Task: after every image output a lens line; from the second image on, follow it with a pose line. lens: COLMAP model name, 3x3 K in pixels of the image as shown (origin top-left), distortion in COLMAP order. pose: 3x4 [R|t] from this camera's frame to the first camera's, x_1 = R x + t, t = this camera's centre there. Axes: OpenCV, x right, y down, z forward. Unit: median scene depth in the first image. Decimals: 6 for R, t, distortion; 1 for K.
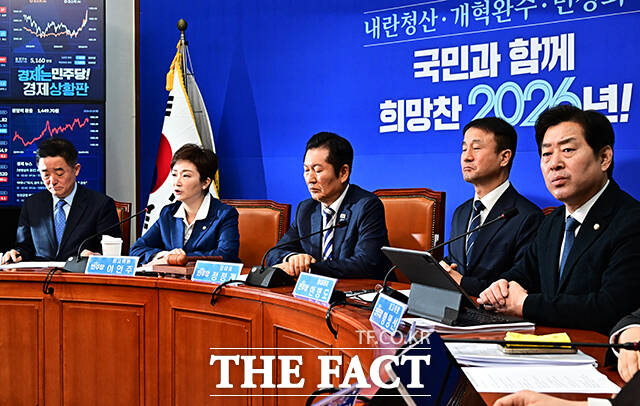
lens RADIAL K [[947.4, 0, 306.1], [0, 947.4, 201.1], [0, 0, 1]] dist [-0.025370, -0.040406]
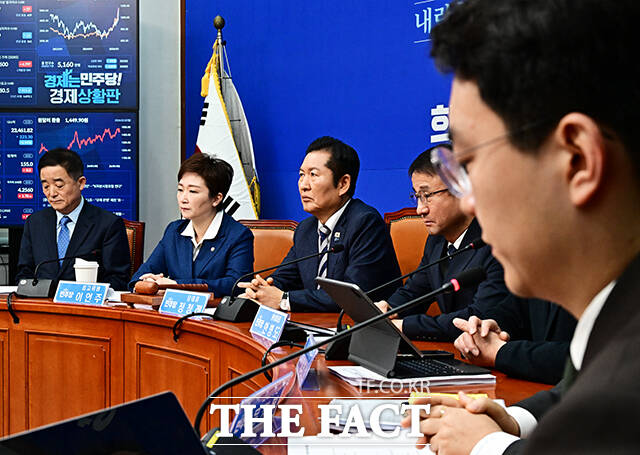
lens RADIAL K [[1029.1, 0, 320.7], [0, 1029.1, 229.2], [0, 0, 1]] dist [-0.010189, -0.051851]
pose [[0.992097, 0.008203, -0.125206, 0.102416], [-0.007515, 0.999954, 0.005959, 0.001285], [0.125249, -0.004970, 0.992113, 0.065718]]
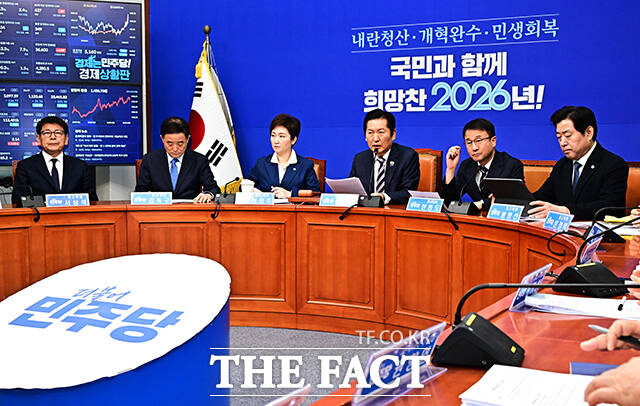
lens RADIAL K [[841.5, 0, 321.4], [0, 841.5, 223.2], [0, 0, 1]] dist [-0.031641, -0.028196]
pose [[0.963037, -0.020308, 0.268602, -0.361251], [0.002476, 0.997779, 0.066561, 0.013518], [-0.269357, -0.063436, 0.960949, -0.263273]]
